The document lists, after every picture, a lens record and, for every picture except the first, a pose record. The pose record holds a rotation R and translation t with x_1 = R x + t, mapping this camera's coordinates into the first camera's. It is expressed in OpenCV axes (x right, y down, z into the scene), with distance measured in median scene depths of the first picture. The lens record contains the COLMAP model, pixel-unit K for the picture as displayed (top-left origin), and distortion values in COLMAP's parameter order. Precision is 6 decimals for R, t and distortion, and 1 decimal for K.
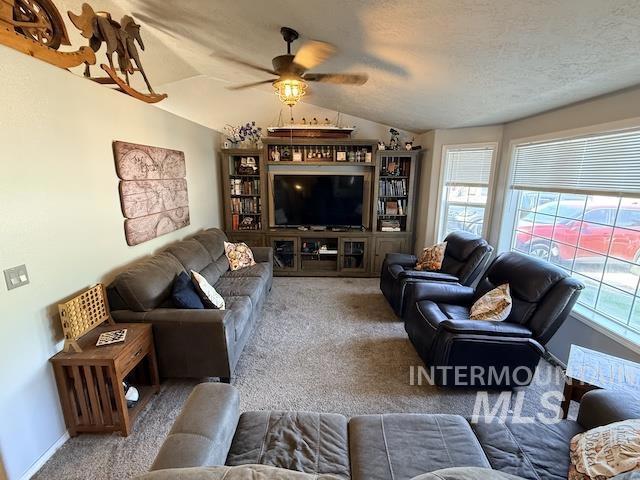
lens RADIAL K [[292.6, 0, 320.0], [0, 292.6, 240.0], [0, 0, 1]] dist [0.002874, -0.004615]
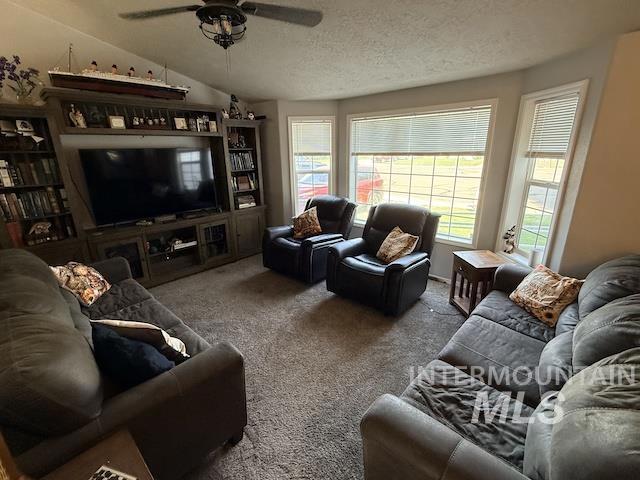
lens RADIAL K [[292.6, 0, 320.0], [0, 292.6, 240.0], [0, 0, 1]] dist [0.002874, -0.004615]
pose [[0.675709, -0.236978, 0.698039, -0.302550], [0.181278, 0.971259, 0.154255, -0.032800], [-0.714532, 0.022308, 0.699247, 0.178461]]
